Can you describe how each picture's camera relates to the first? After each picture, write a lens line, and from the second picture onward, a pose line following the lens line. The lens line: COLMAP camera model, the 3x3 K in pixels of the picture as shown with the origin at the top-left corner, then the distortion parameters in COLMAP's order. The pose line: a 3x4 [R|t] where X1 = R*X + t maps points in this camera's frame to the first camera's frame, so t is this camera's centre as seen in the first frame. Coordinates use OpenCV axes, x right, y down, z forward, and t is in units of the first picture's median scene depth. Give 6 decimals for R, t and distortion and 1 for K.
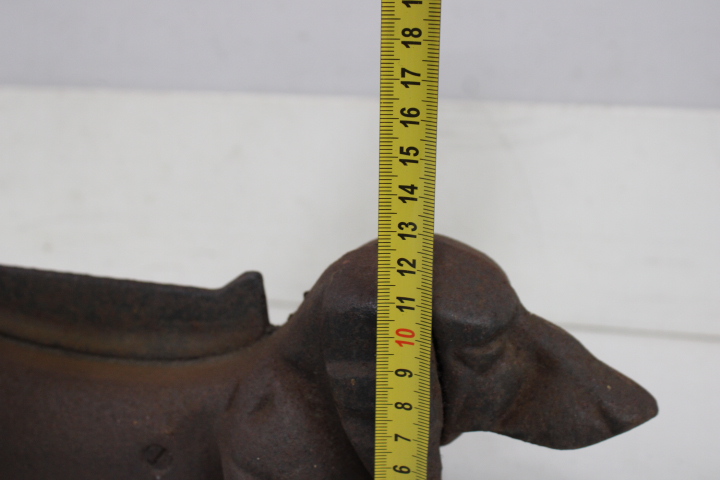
lens RADIAL K [[1025.0, 0, 363.6], [0, 1025.0, 242.0], [0, 0, 1]] dist [-0.031826, 0.000000]
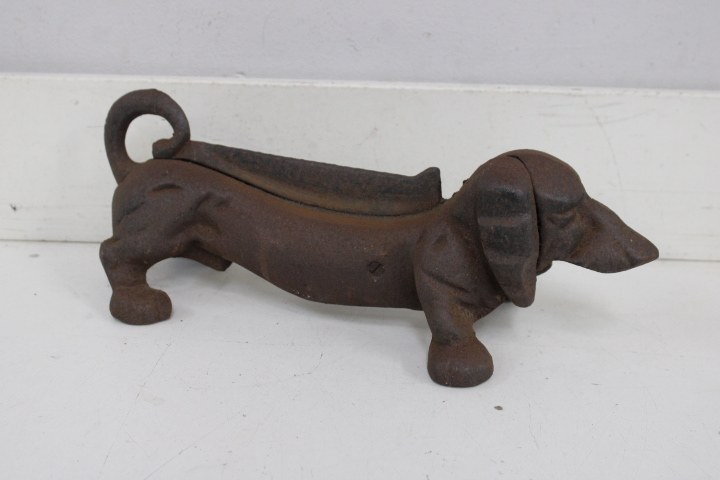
lens RADIAL K [[1144.1, 0, 354.5], [0, 1144.1, 240.2], [0, 0, 1]] dist [-0.019319, 0.000000]
pose [[0.996229, 0.054302, -0.067667, -0.113024], [-0.049082, 0.995857, 0.076550, 0.009861], [0.071543, -0.072940, 0.994767, -1.051607]]
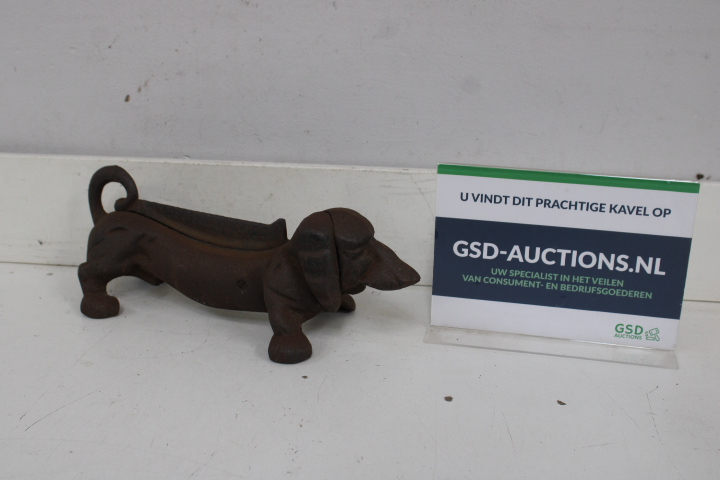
lens RADIAL K [[904.8, 0, 361.1], [0, 904.8, 240.9], [0, 0, 1]] dist [-0.067566, 0.000000]
pose [[0.984030, 0.071435, -0.163042, 0.520230], [-0.068156, 0.997346, 0.025623, 0.012425], [0.164440, -0.014101, 0.986286, -1.386966]]
